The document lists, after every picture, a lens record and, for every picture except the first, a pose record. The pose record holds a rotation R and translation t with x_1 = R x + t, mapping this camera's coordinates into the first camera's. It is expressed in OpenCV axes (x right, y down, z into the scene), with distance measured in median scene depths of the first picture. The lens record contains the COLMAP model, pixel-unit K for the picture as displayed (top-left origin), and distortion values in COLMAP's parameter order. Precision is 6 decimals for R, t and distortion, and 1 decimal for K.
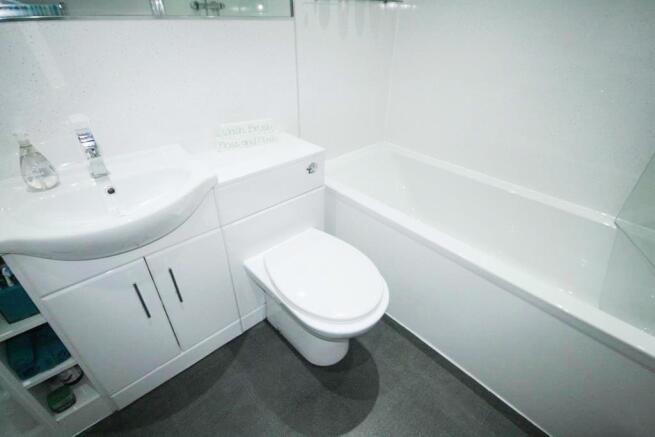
lens RADIAL K [[316.4, 0, 327.5], [0, 316.4, 218.5], [0, 0, 1]] dist [-0.002498, -0.001205]
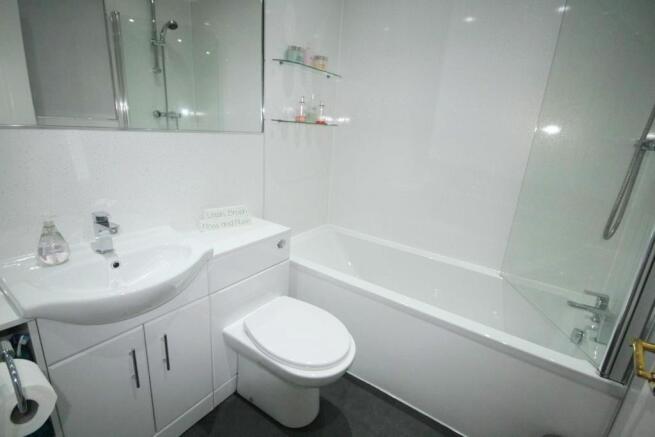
lens RADIAL K [[316.4, 0, 327.5], [0, 316.4, 218.5], [0, 0, 1]] dist [-0.002498, -0.001205]
pose [[0.970709, -0.012698, 0.239923, -0.171223], [0.078005, 0.961162, -0.264731, 0.085748], [-0.227243, 0.275692, 0.933999, -0.208436]]
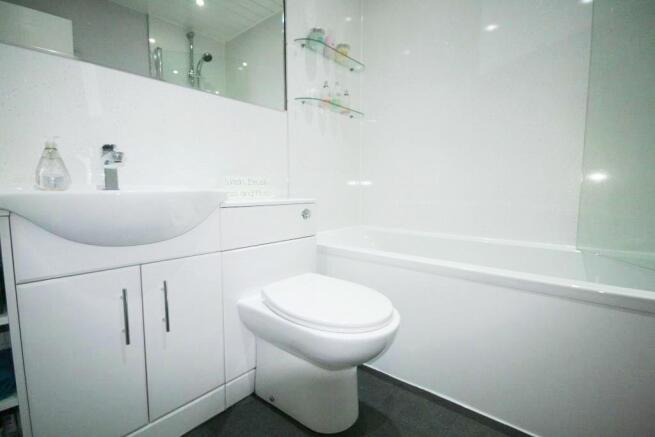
lens RADIAL K [[318.3, 0, 327.5], [0, 318.3, 218.5], [0, 0, 1]] dist [0.003379, 0.000069]
pose [[0.990626, -0.019740, 0.135172, -0.127170], [0.080923, 0.881998, -0.464252, 0.374640], [-0.110057, 0.470839, 0.875328, 0.048143]]
